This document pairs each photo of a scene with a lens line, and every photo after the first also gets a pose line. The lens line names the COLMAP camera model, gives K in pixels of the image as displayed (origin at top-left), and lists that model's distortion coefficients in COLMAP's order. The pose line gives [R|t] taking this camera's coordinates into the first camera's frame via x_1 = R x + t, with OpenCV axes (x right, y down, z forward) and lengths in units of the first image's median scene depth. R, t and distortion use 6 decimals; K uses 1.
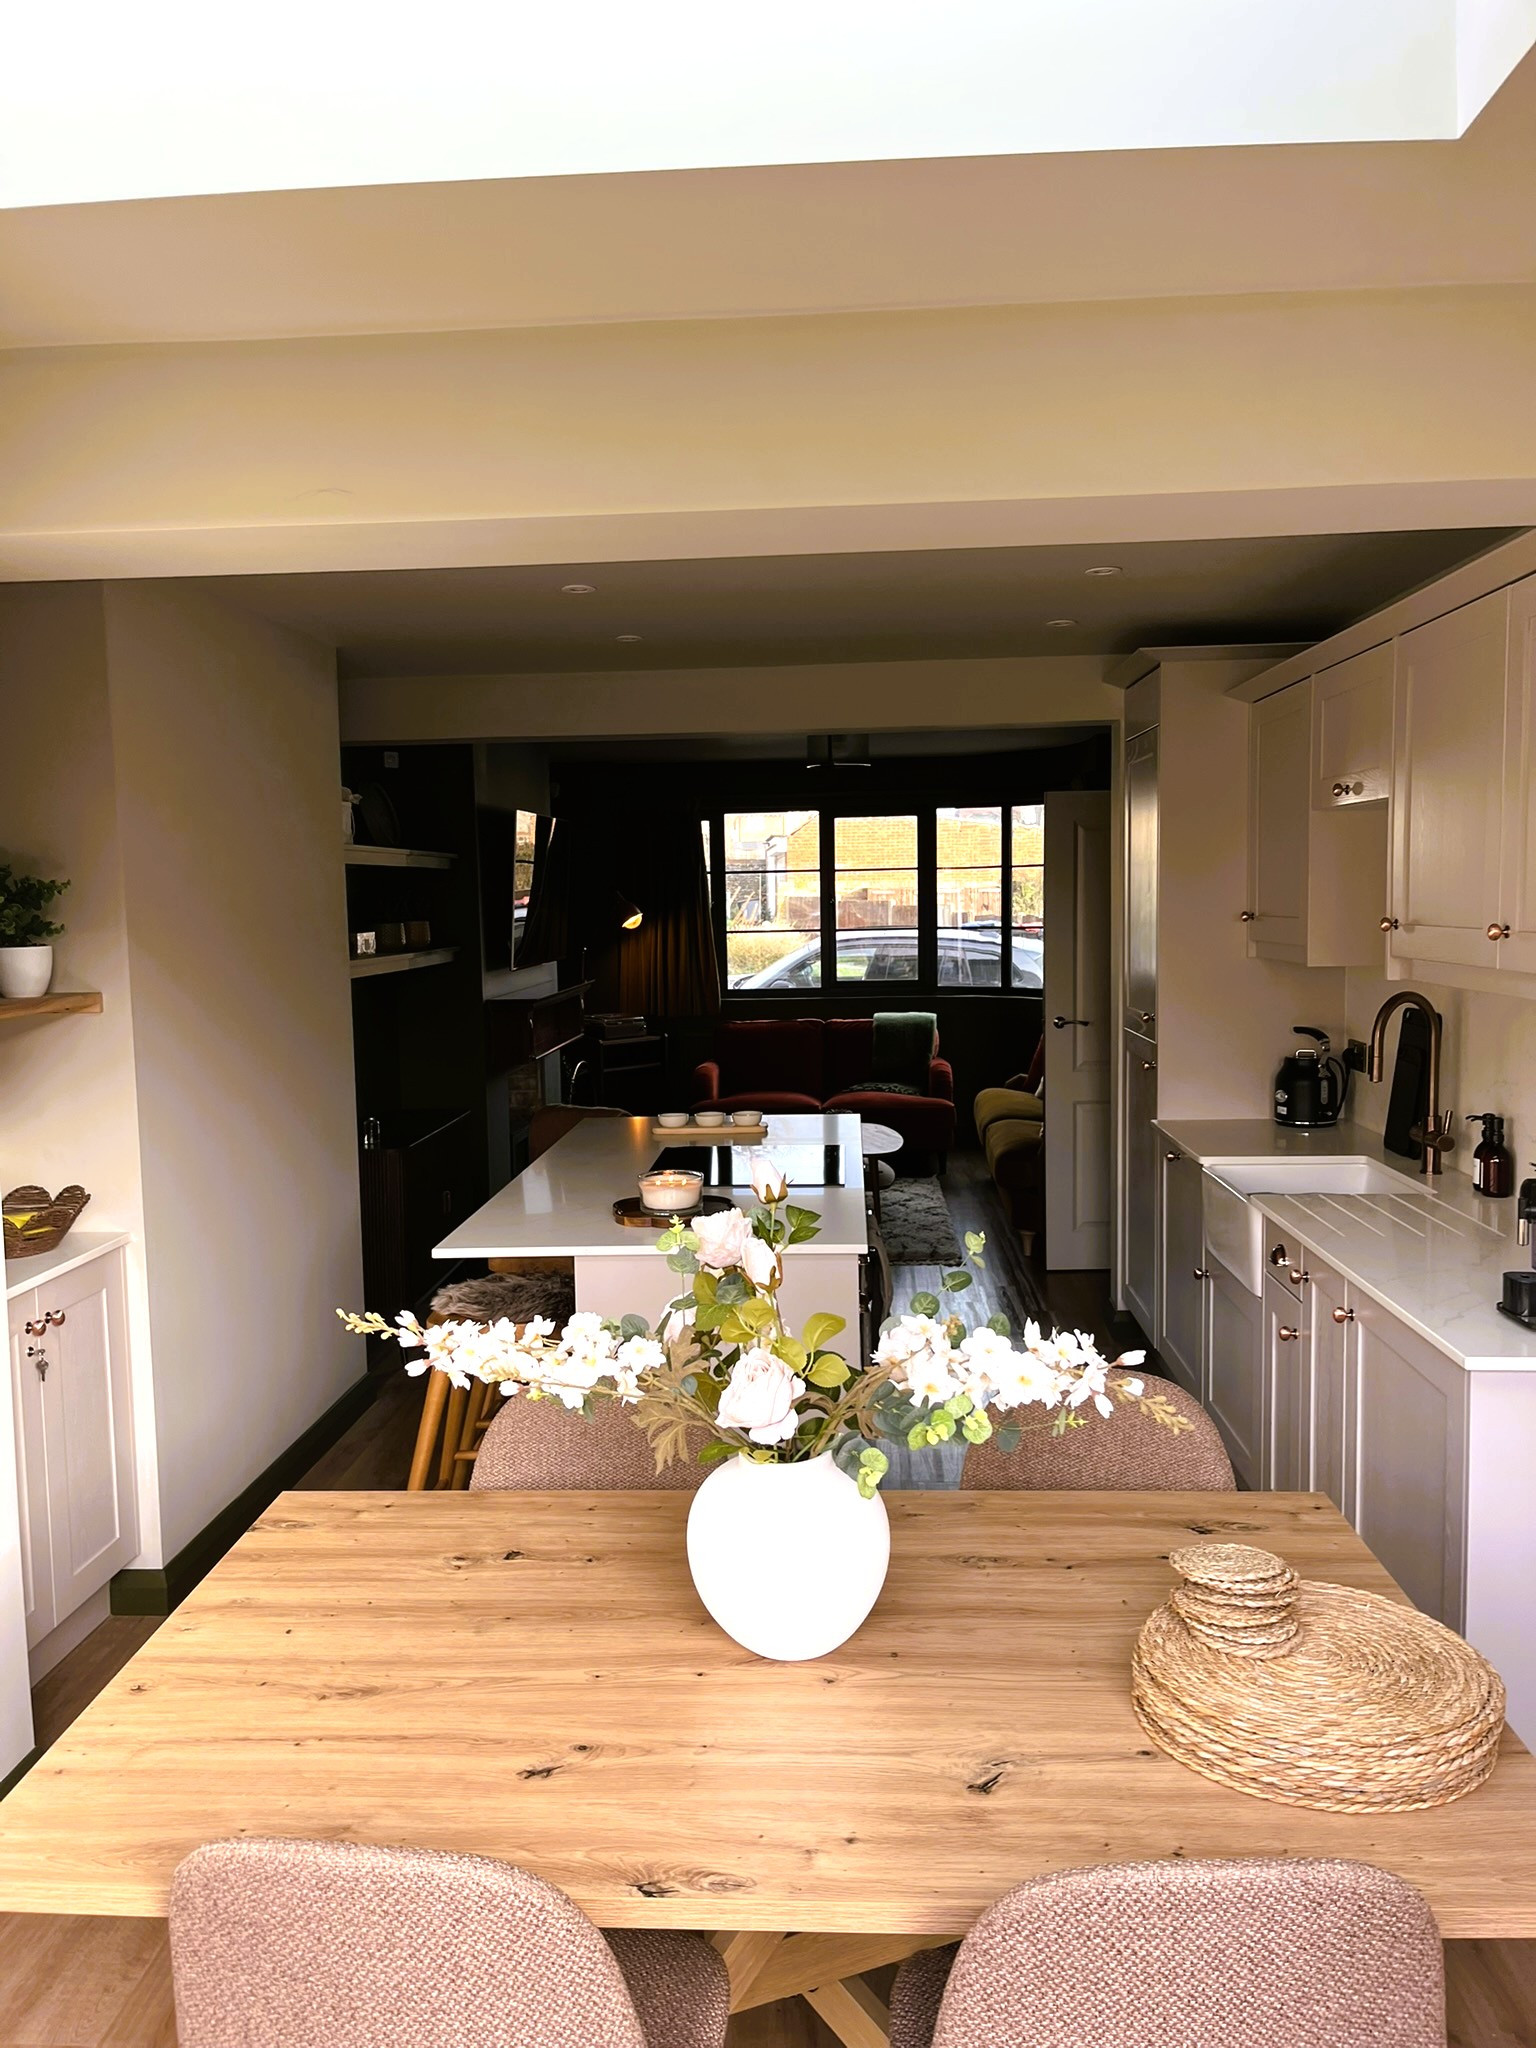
lens RADIAL K [[1540.8, 0, 769.4], [0, 1540.8, 1025.7], [0, 0, 1]] dist [0.011988, -0.003658]
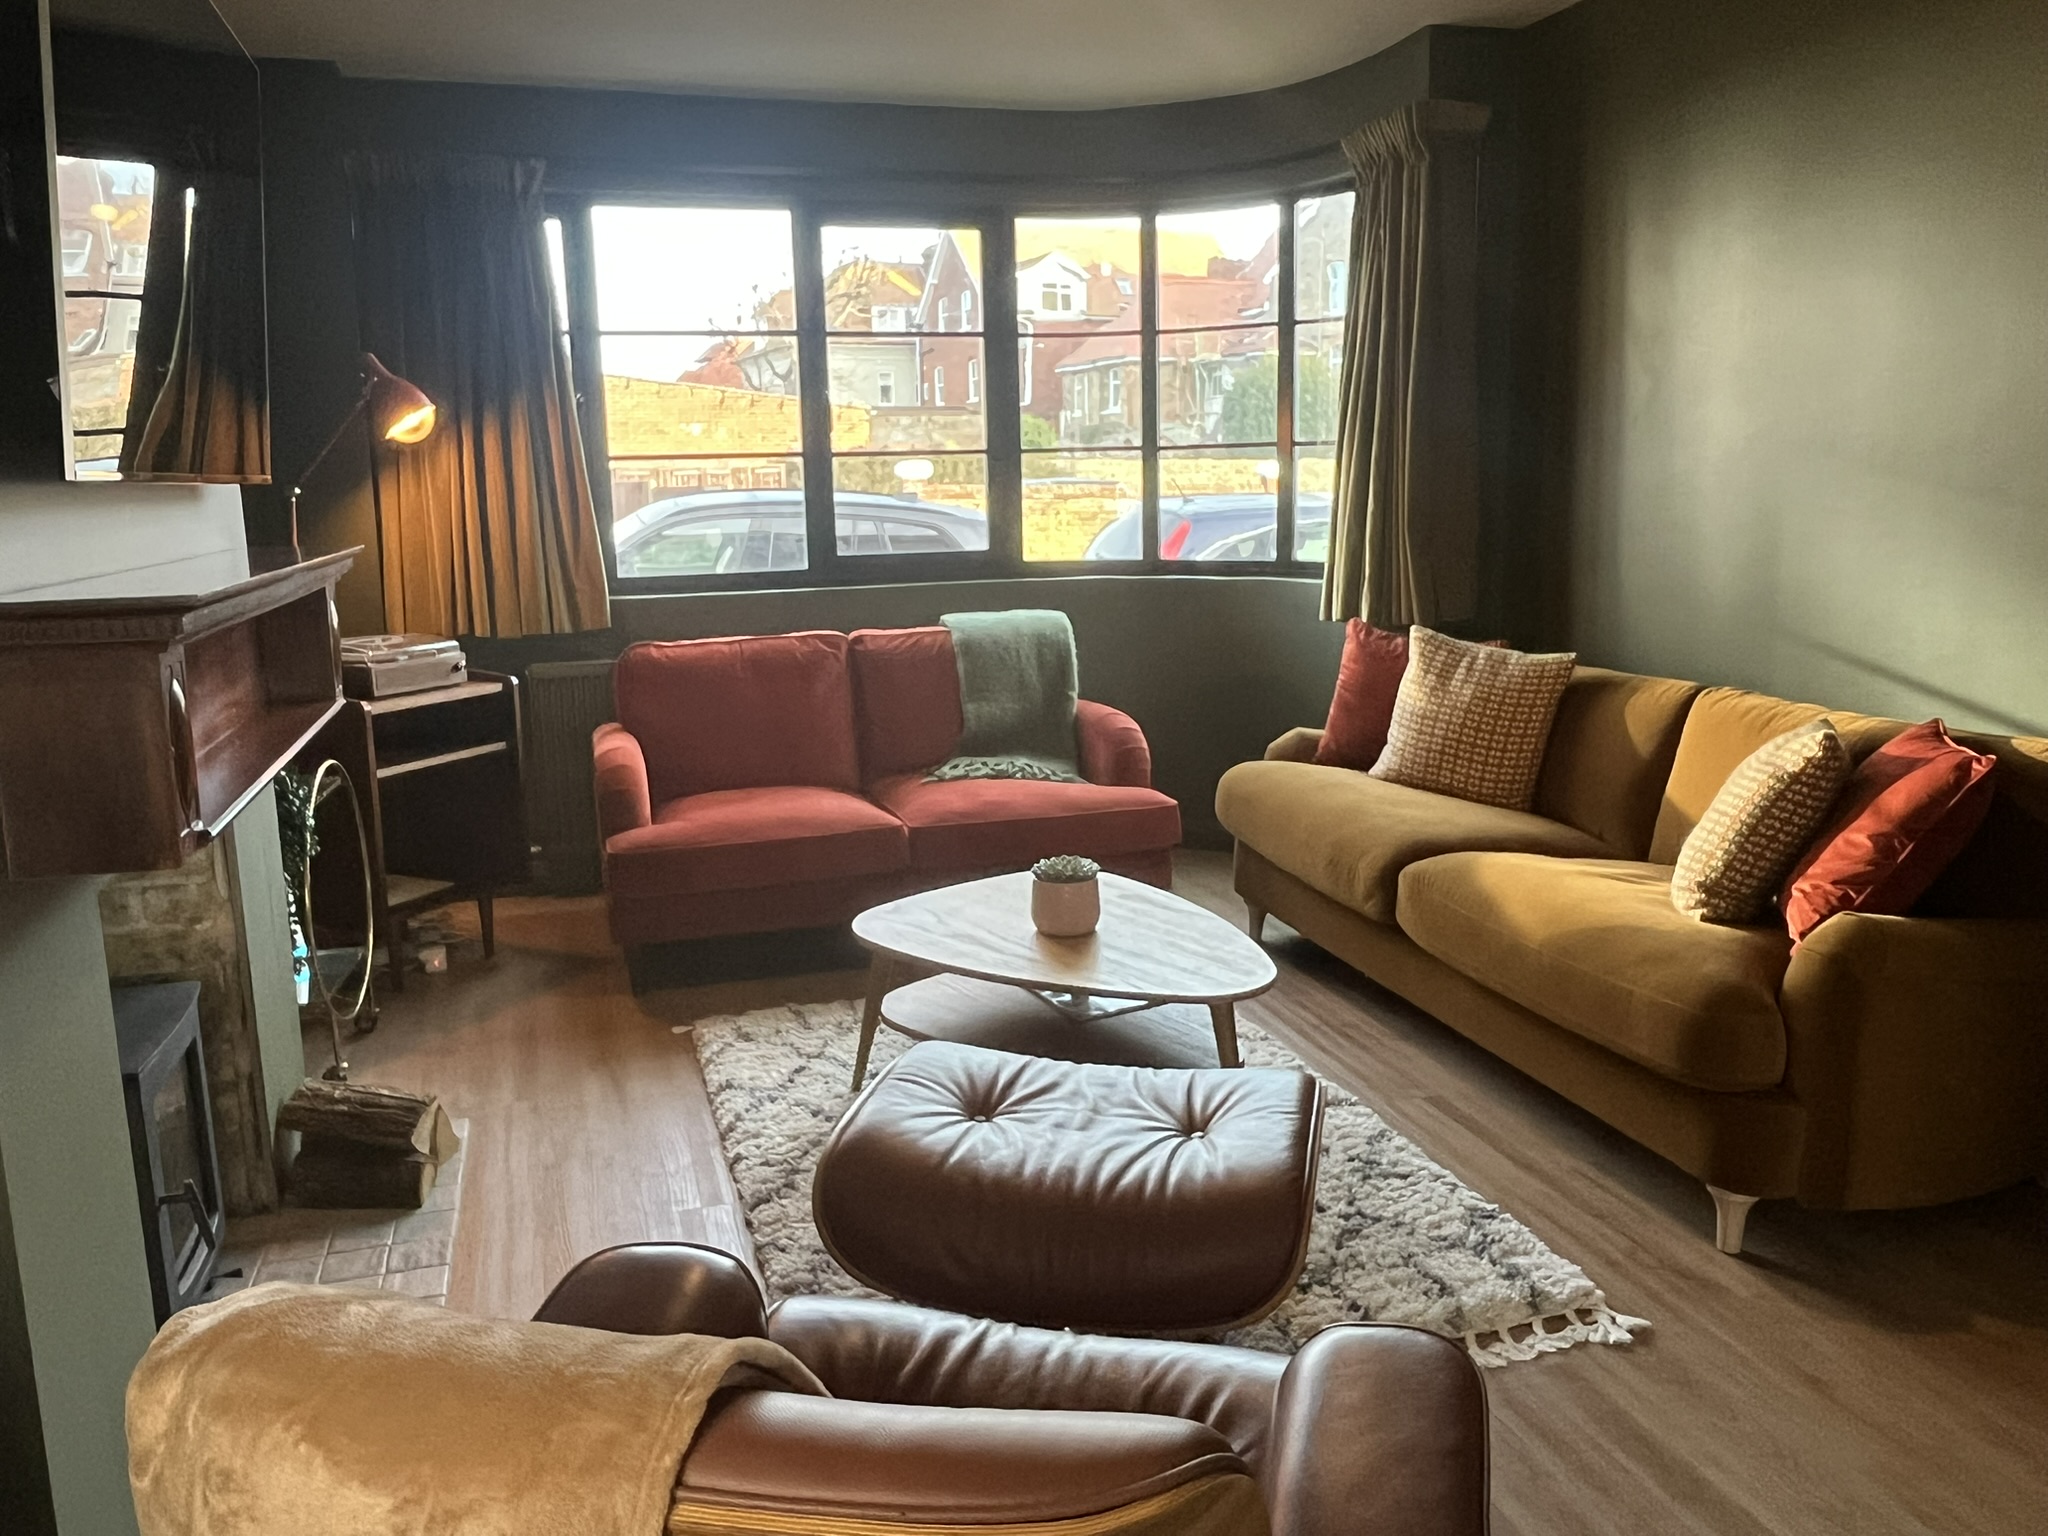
lens RADIAL K [[1505.0, 0, 1021.8], [0, 1505.0, 763.7], [0, 0, 1]] dist [-0.007379, -0.000837]
pose [[0.937944, -0.063904, 0.340848, -0.074353], [0.031640, 0.994545, 0.099396, -0.007820], [-0.345341, -0.082443, 0.934849, 0.510186]]
